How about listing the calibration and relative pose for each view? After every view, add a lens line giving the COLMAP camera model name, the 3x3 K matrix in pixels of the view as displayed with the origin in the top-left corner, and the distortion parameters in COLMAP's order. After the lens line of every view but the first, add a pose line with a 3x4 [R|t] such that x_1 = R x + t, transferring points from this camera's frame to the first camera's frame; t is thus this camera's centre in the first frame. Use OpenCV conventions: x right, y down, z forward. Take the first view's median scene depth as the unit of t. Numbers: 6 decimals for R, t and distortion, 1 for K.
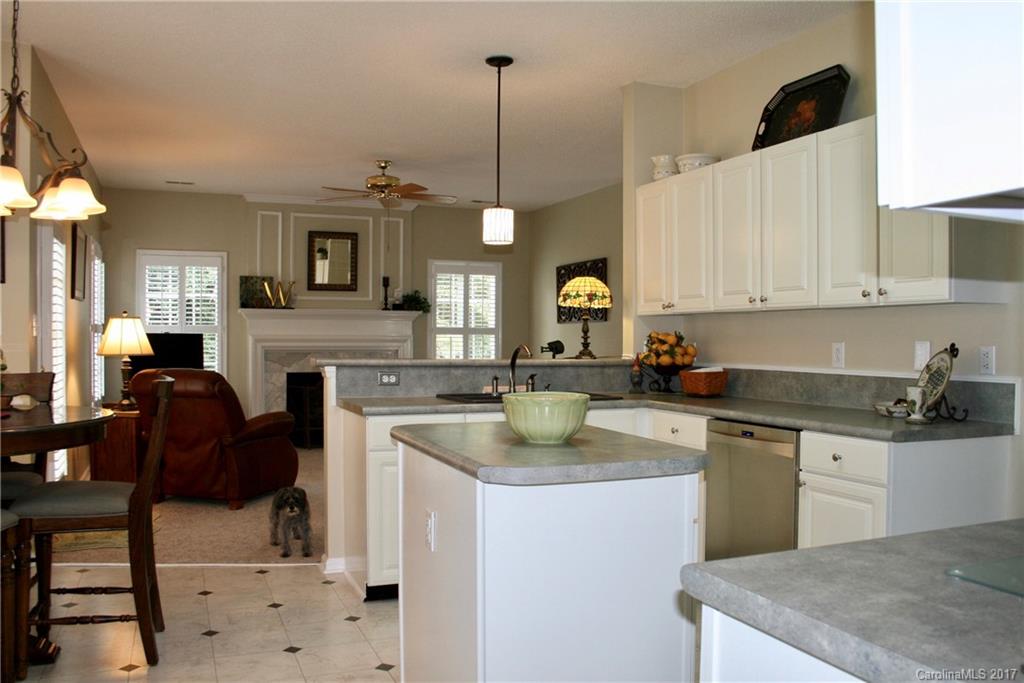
lens RADIAL K [[859.0, 0, 507.8], [0, 859.0, 341.8], [0, 0, 1]] dist [-0.140600, 0.105553]
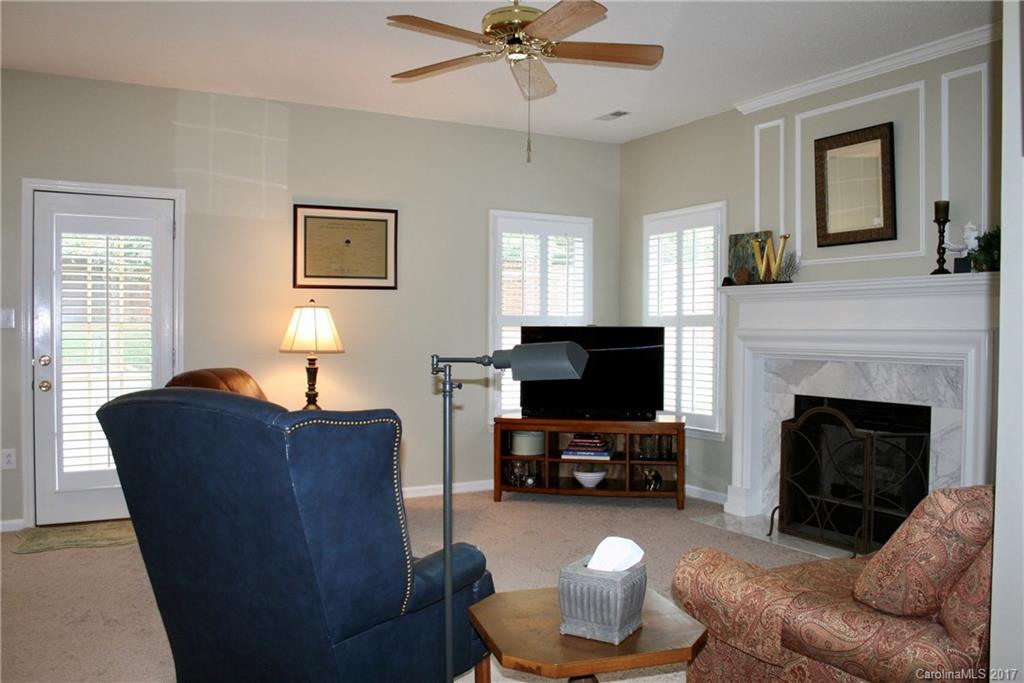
lens RADIAL K [[859.0, 0, 506.5], [0, 859.0, 348.1], [0, 0, 1]] dist [-0.140600, 0.105553]
pose [[0.111051, 0.016841, -0.993672, 0.286527], [-0.009690, 0.999827, 0.015863, -0.002172], [0.993767, 0.007867, 0.111195, 0.744972]]
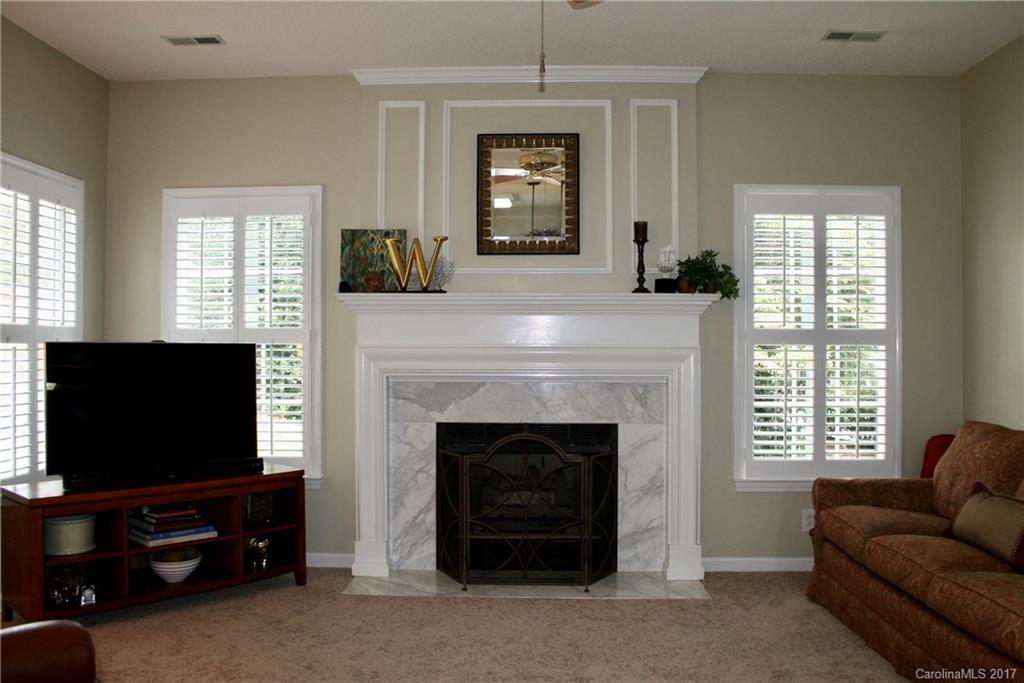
lens RADIAL K [[859.0, 0, 509.8], [0, 859.0, 343.7], [0, 0, 1]] dist [-0.140600, 0.105553]
pose [[0.913007, -0.005410, -0.407908, -0.017374], [-0.000337, 0.999902, -0.014016, -0.002620], [0.407943, 0.012934, 0.912916, 0.562759]]
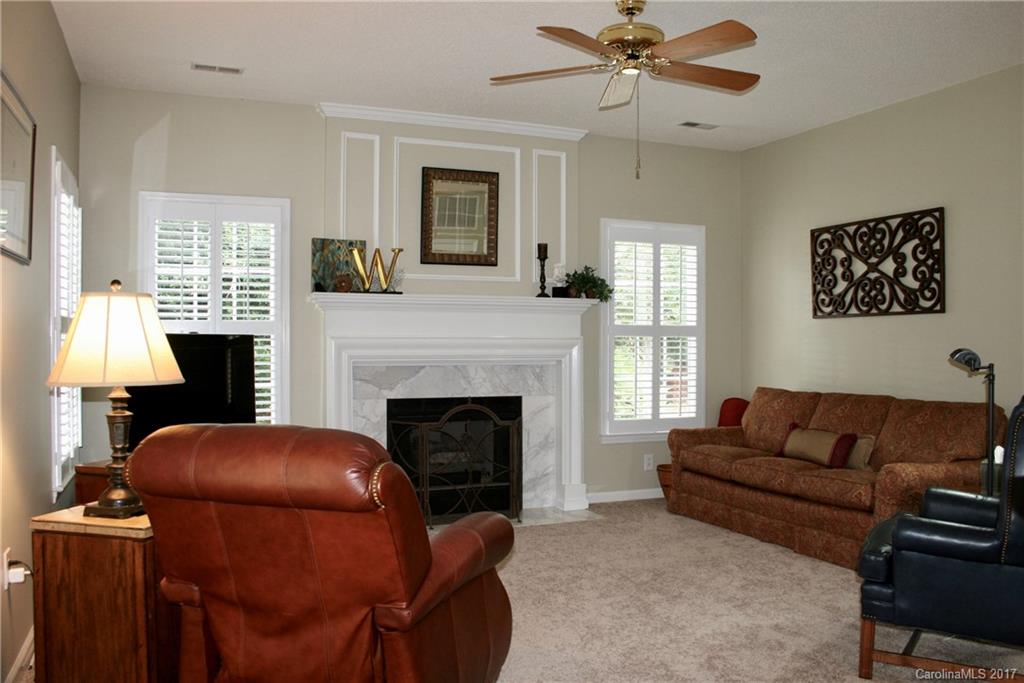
lens RADIAL K [[859.0, 0, 514.9], [0, 859.0, 341.3], [0, 0, 1]] dist [-0.140600, 0.105553]
pose [[0.999932, -0.001628, 0.011534, -0.175925], [0.001666, 0.999993, -0.003296, -0.002820], [-0.011528, 0.003315, 0.999928, 0.388646]]
